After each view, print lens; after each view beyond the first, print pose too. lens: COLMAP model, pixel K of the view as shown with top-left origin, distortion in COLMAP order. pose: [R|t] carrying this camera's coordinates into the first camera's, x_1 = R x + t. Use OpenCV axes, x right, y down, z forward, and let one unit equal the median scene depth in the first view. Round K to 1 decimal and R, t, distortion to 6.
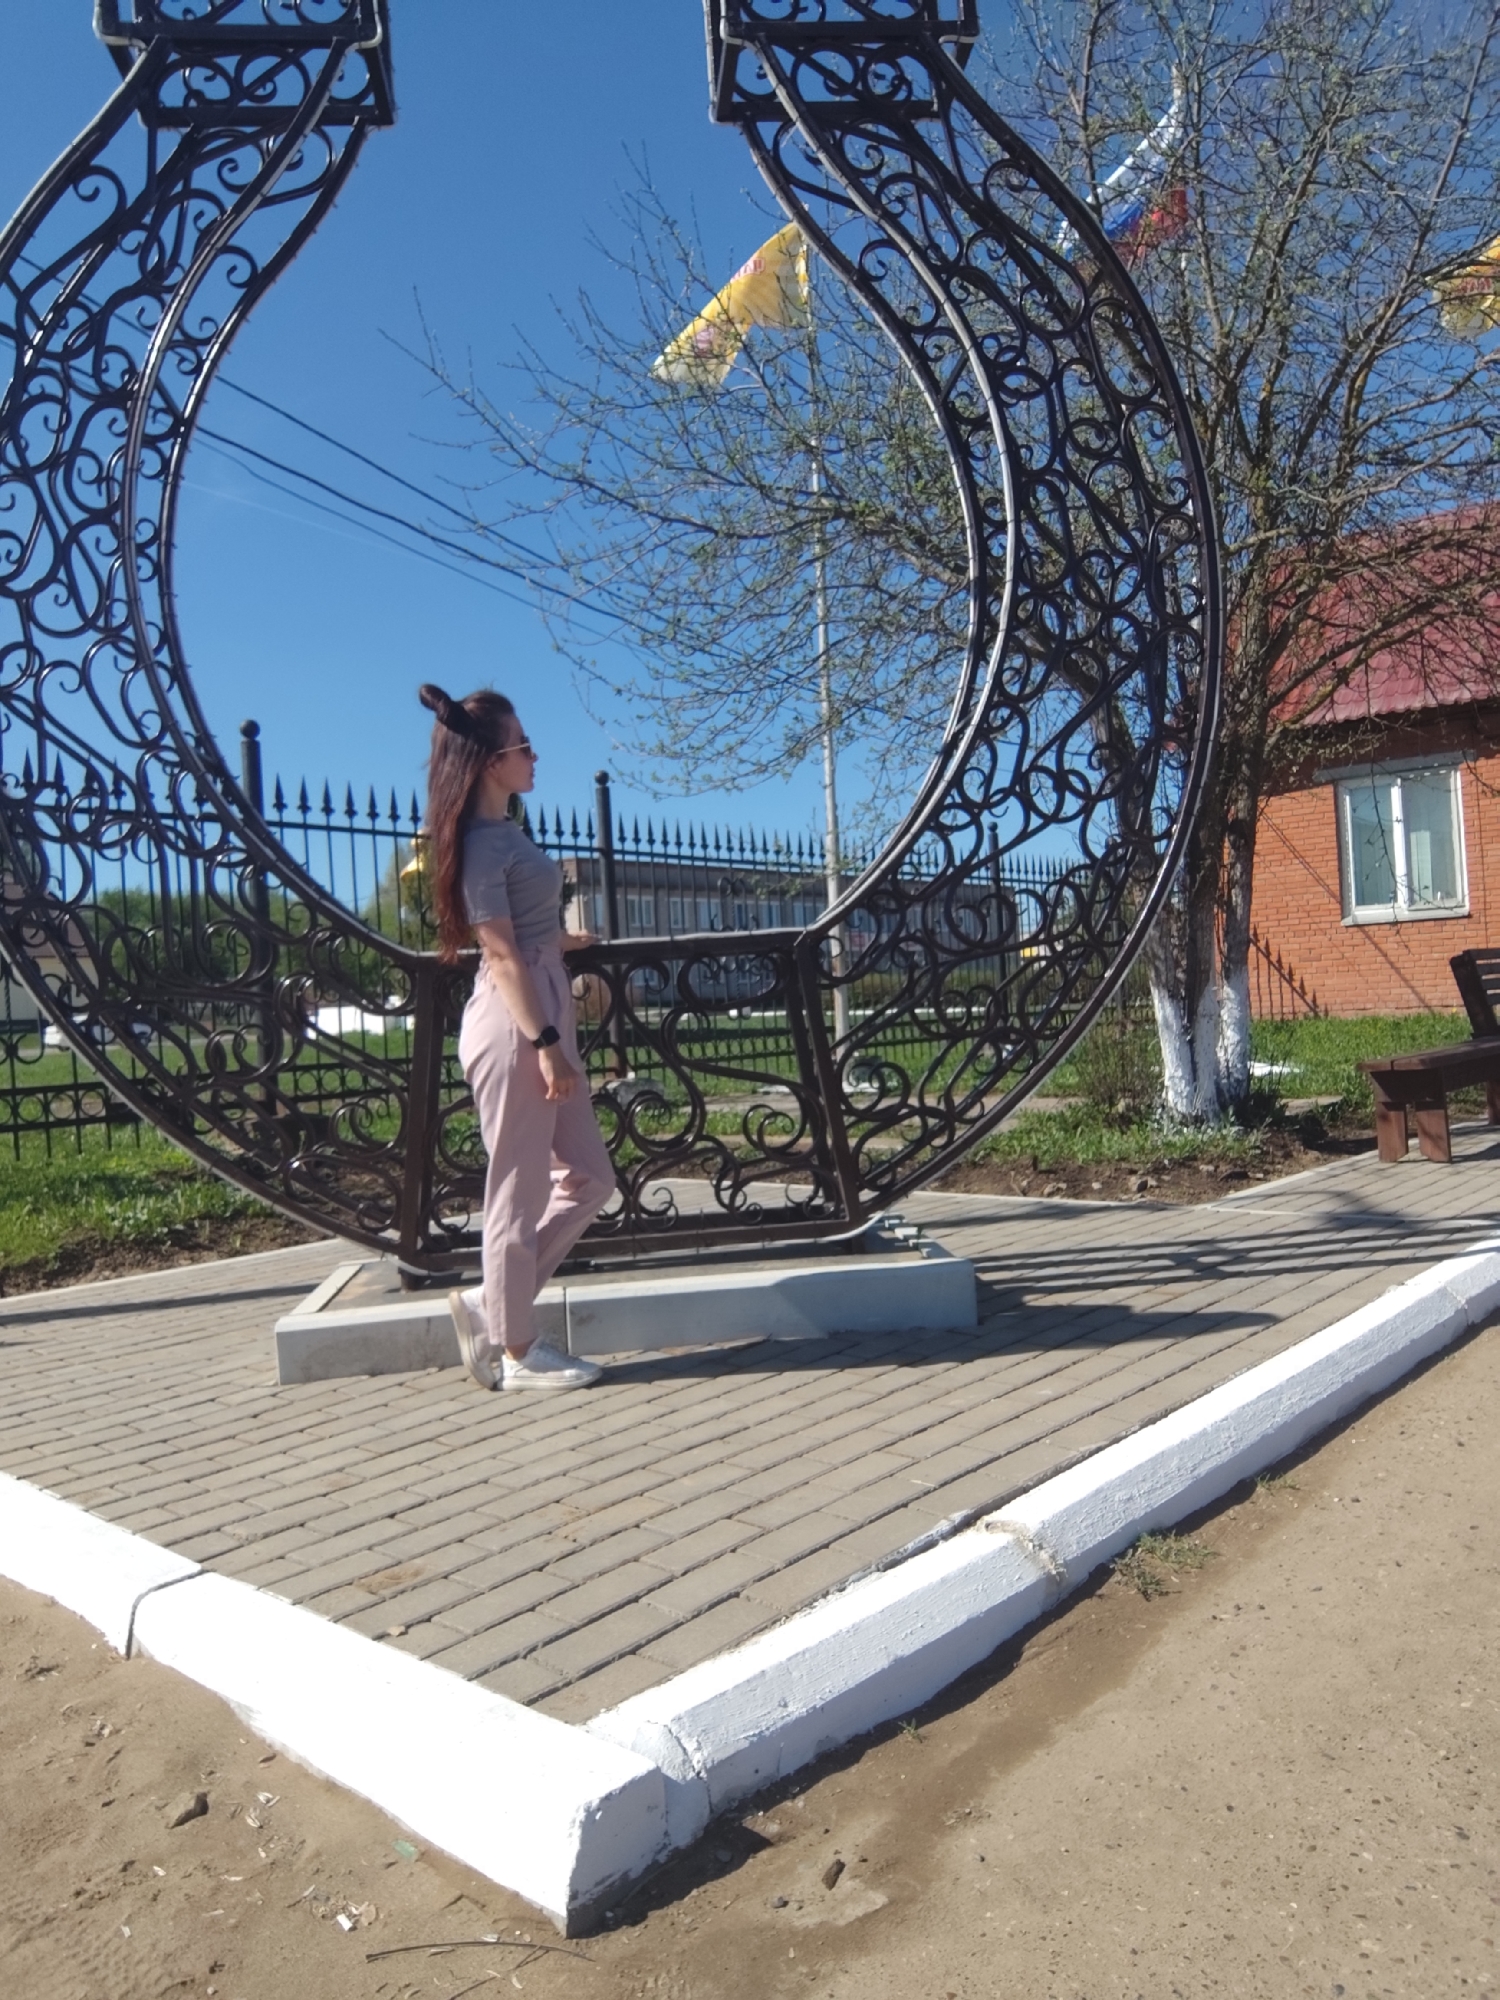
lens RADIAL K [[1403.2, 0, 647.9], [0, 1403.2, 1003.0], [0, 0, 1]] dist [0.076685, -0.103846]
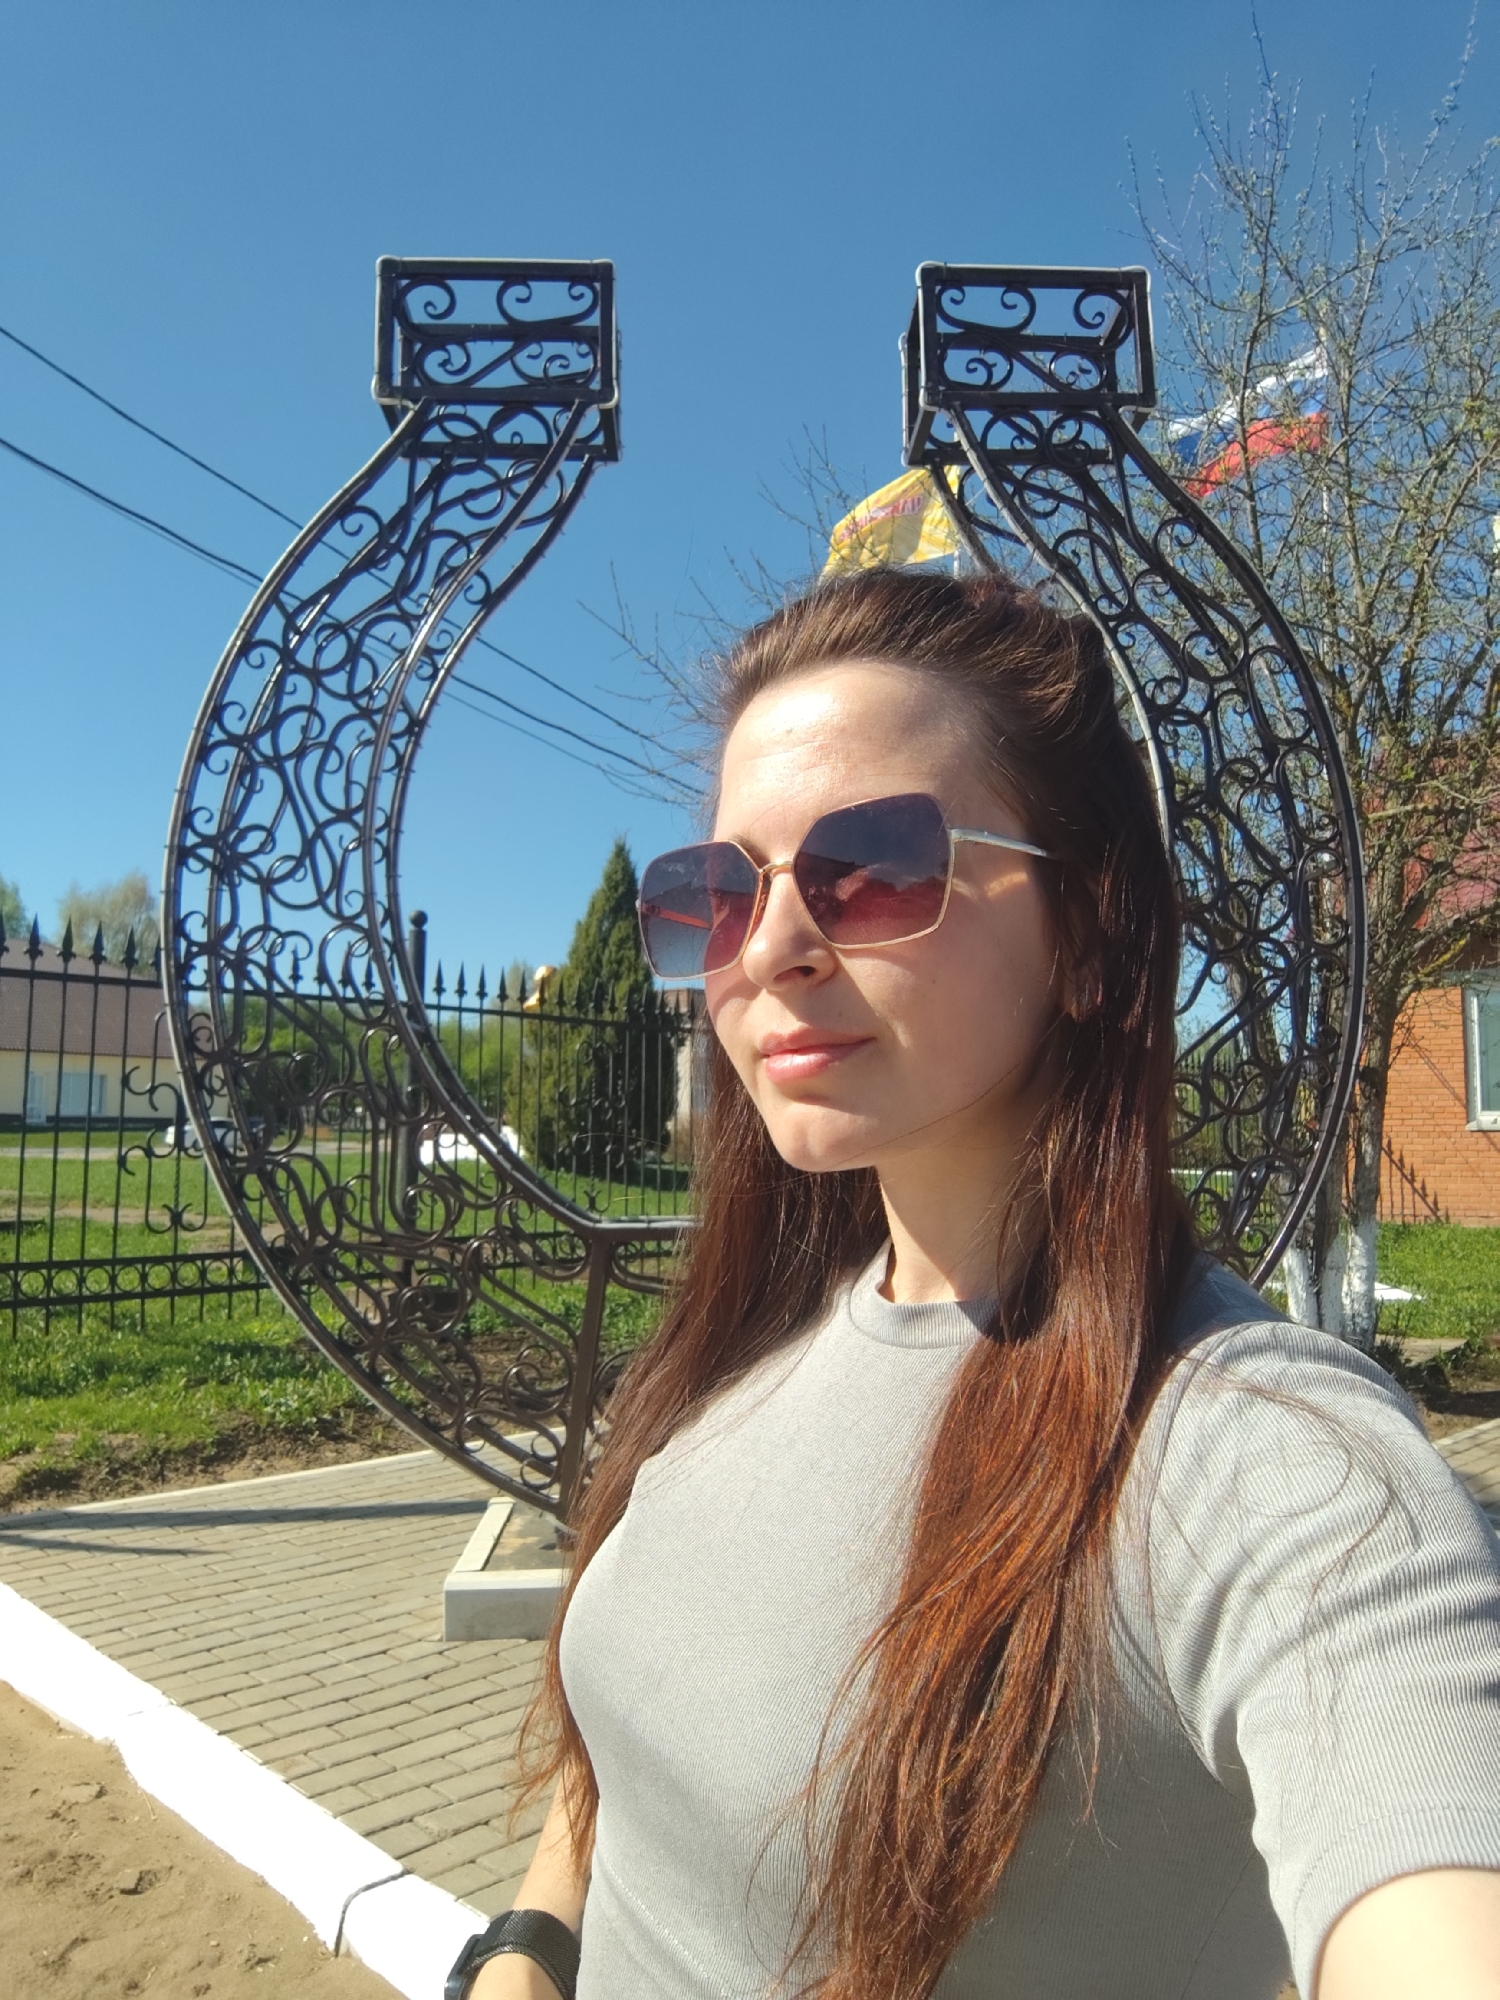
lens RADIAL K [[1394.0, 0, 669.0], [0, 1394.0, 998.7], [0, 0, 1]] dist [0.163742, -0.270868]
pose [[0.996625, 0.061365, -0.054527, -0.052357], [-0.065390, 0.995007, -0.075397, -0.115260], [0.049628, 0.078708, 0.995662, -0.079898]]
